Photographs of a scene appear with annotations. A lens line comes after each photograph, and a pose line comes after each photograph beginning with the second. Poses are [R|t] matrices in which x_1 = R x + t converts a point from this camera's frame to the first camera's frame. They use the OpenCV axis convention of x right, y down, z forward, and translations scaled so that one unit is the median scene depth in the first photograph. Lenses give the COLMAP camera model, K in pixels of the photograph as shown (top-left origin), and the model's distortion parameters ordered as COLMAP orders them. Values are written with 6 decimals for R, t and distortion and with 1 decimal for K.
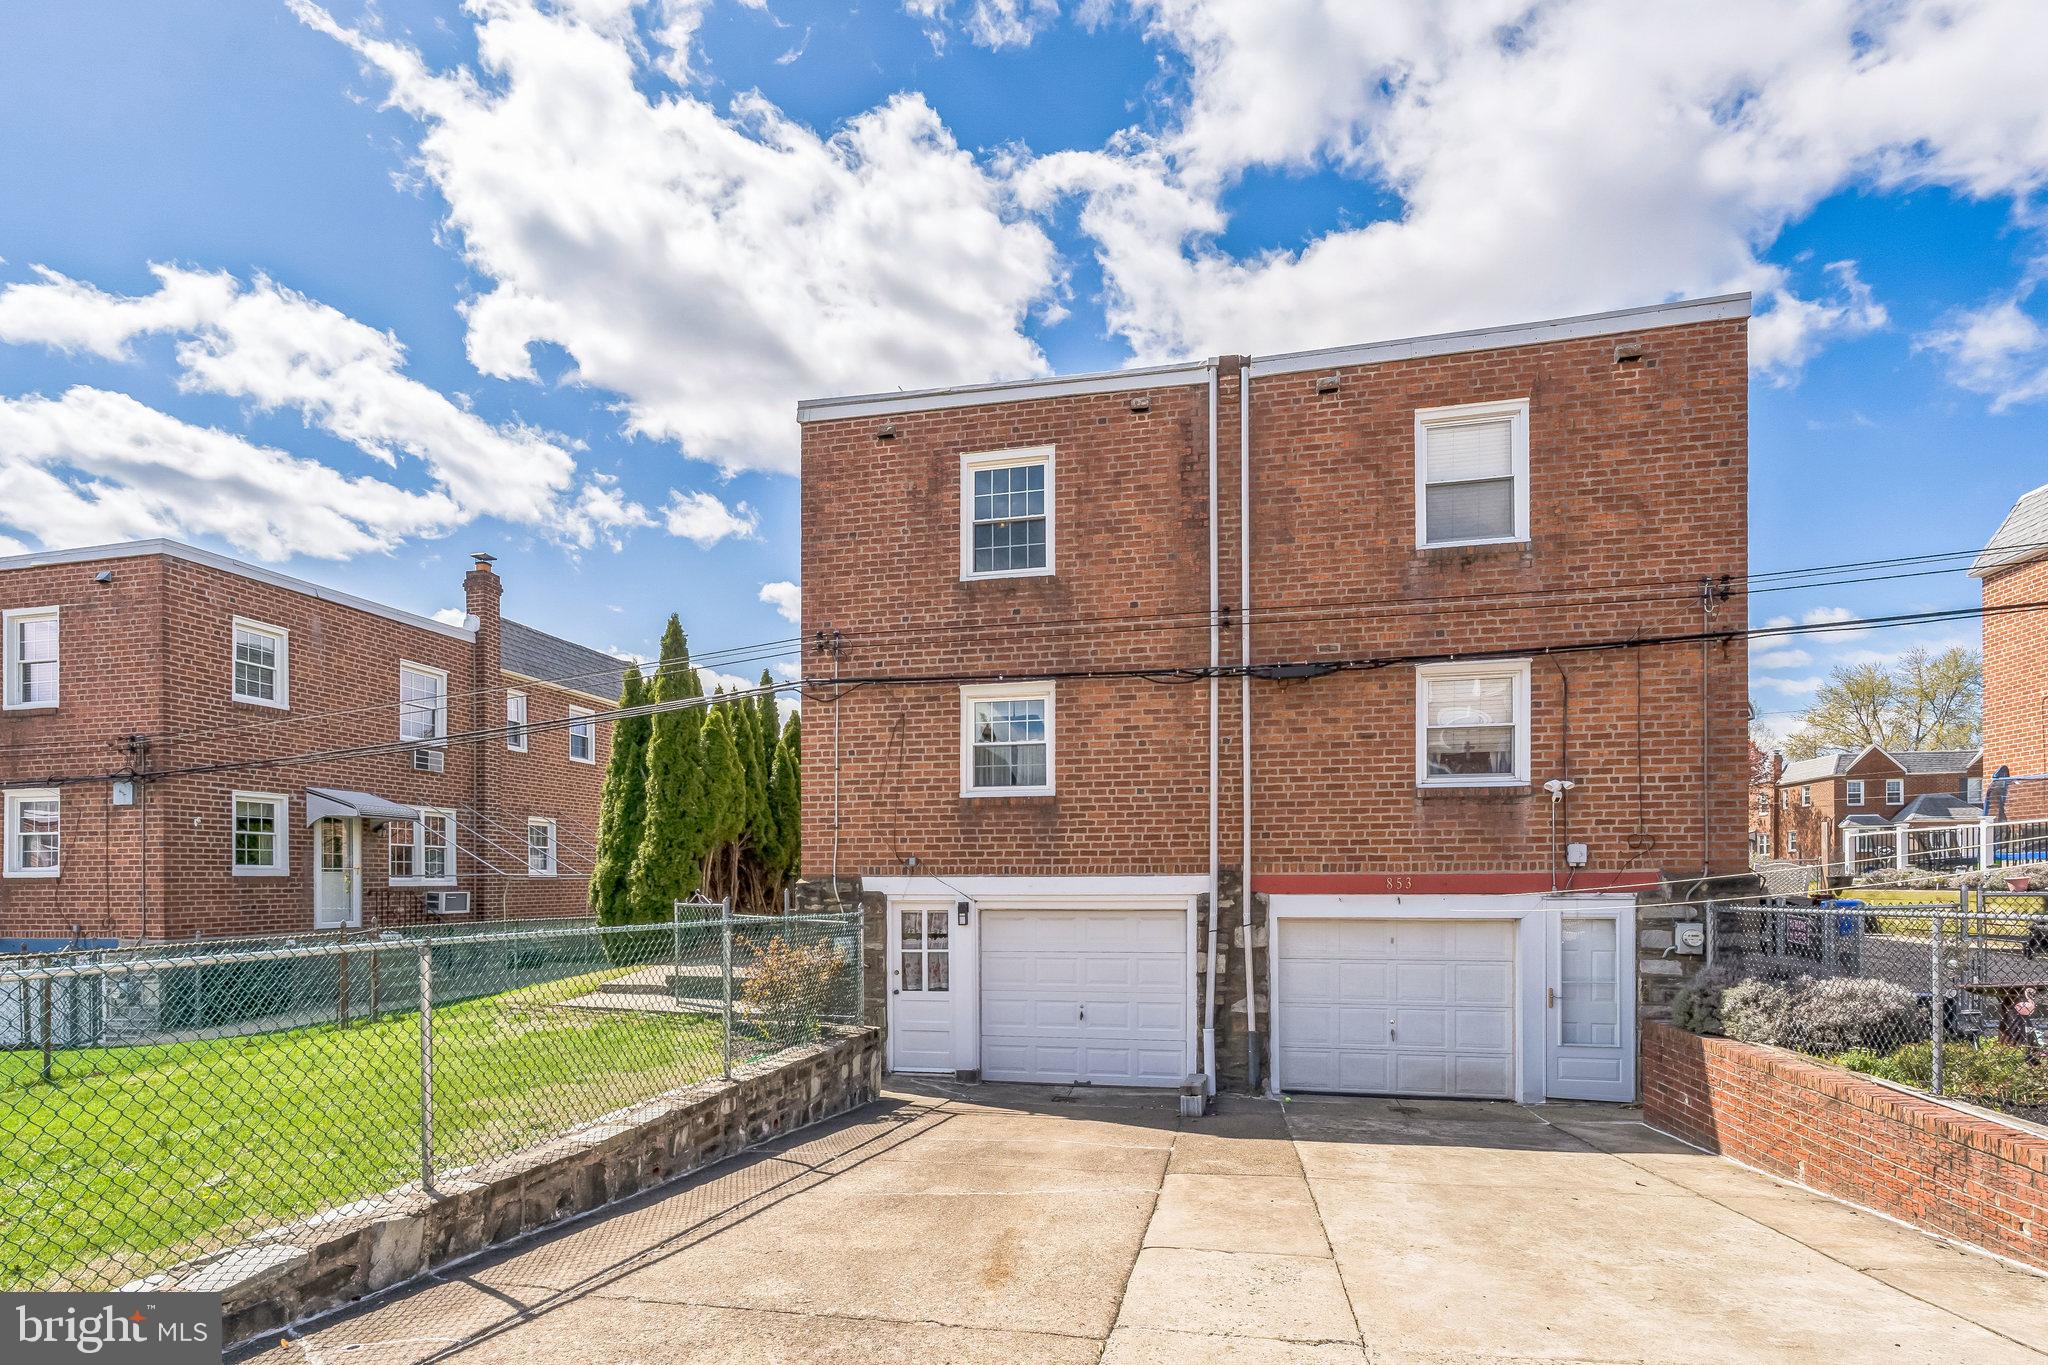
lens RADIAL K [[920.4, 0, 976.5], [0, 920.4, 873.4], [0, 0, 1]] dist [-0.017919, 0.000578]
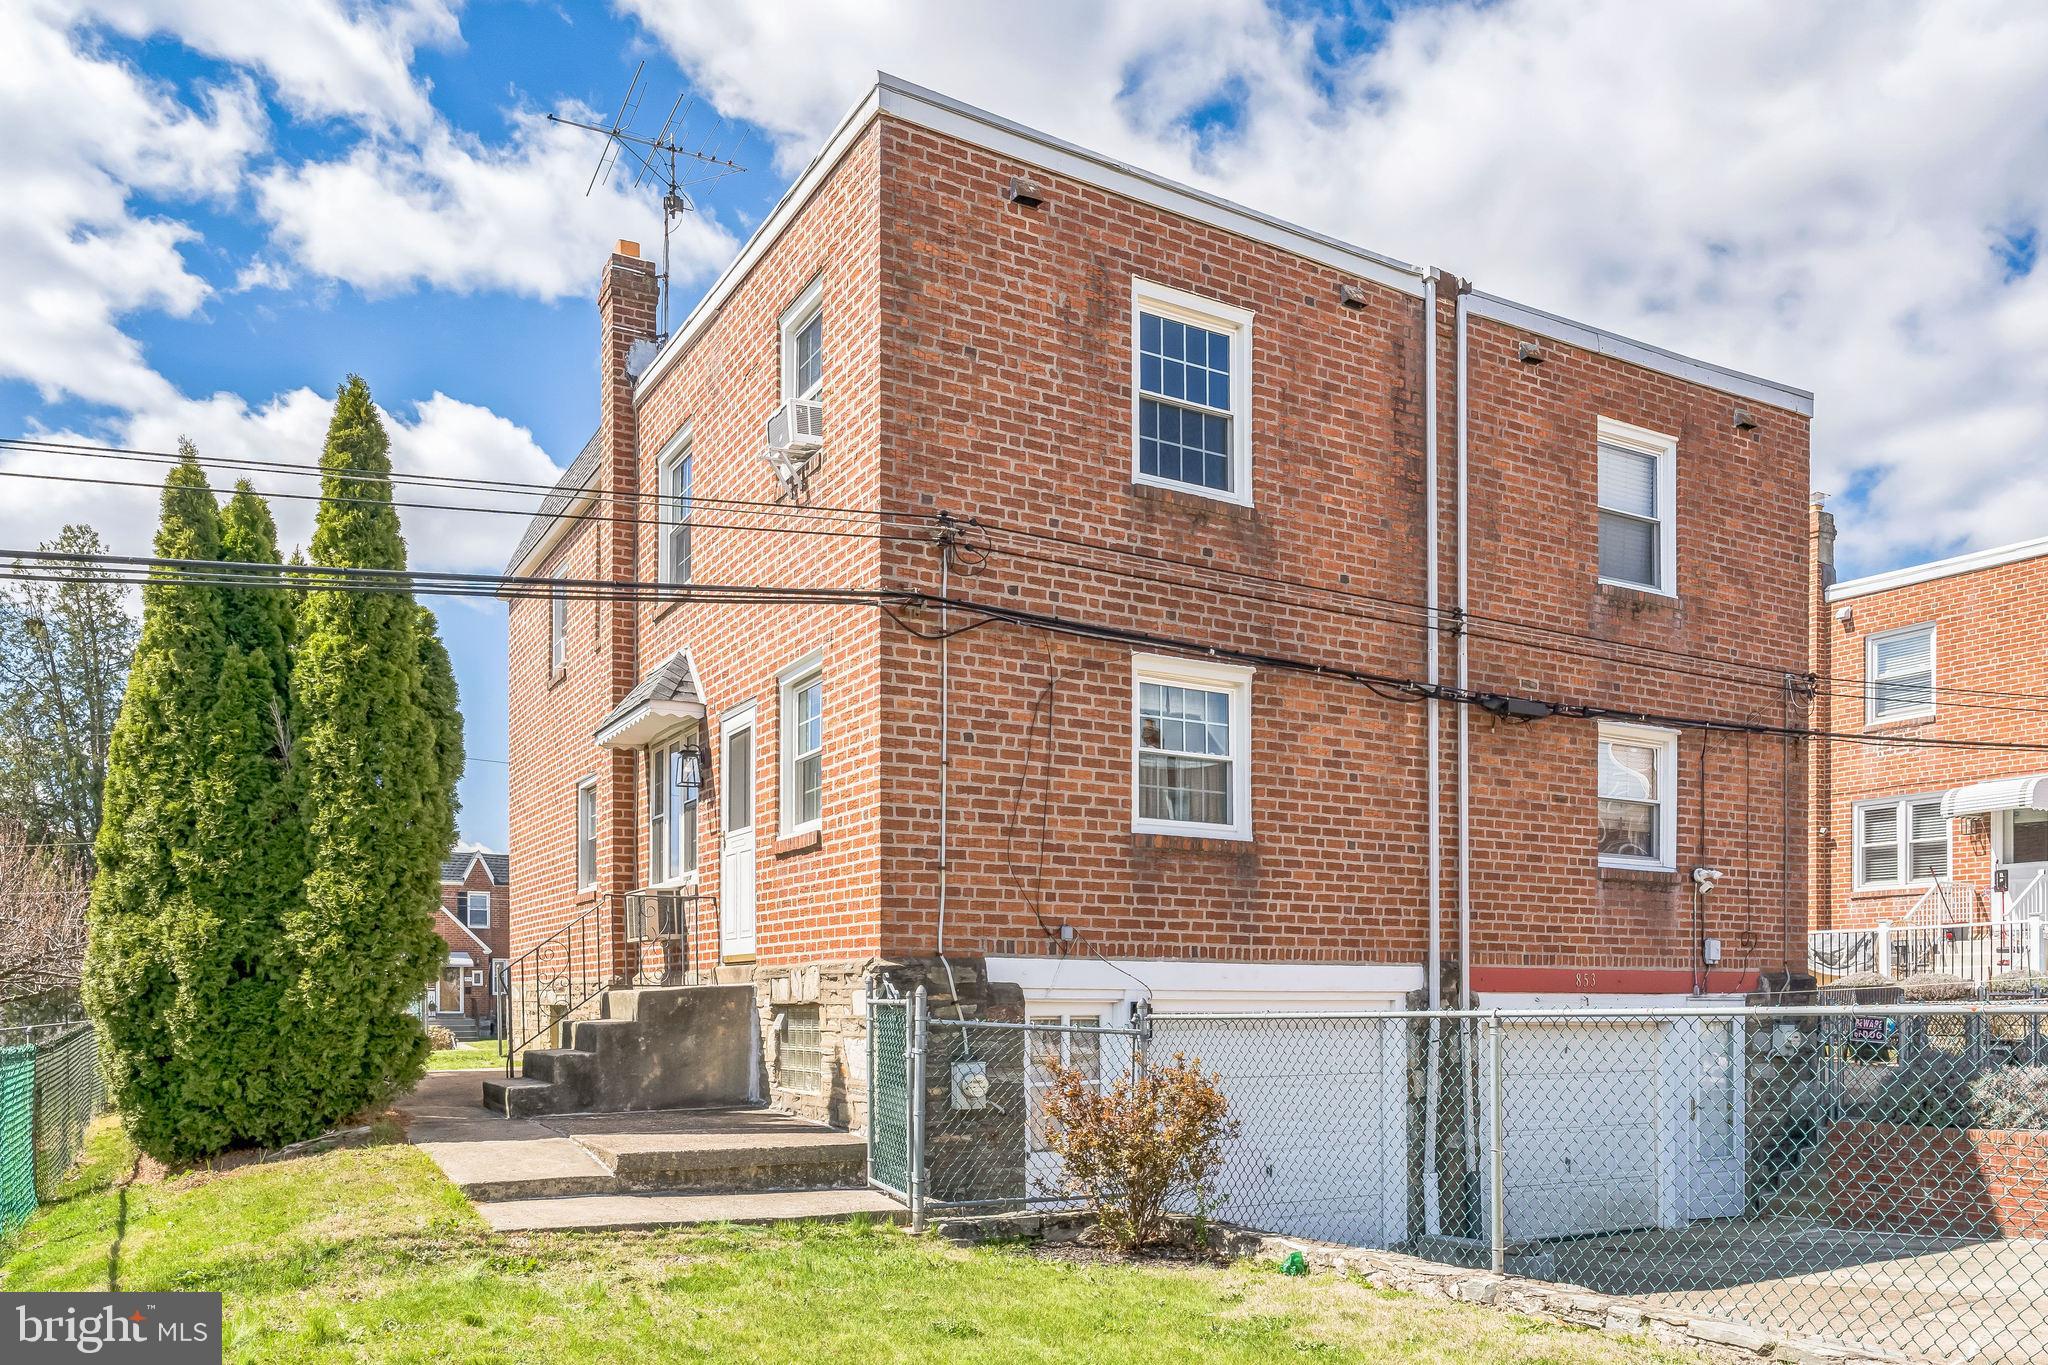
lens RADIAL K [[1481.7, 0, 1014.4], [0, 1481.7, 993.6], [0, 0, 1]] dist [0.002076, -0.006314]
pose [[0.745246, 0.011844, 0.666685, -0.750318], [-0.008105, 0.999929, -0.008705, 0.035578], [-0.666740, 0.001084, 0.745289, 0.316187]]
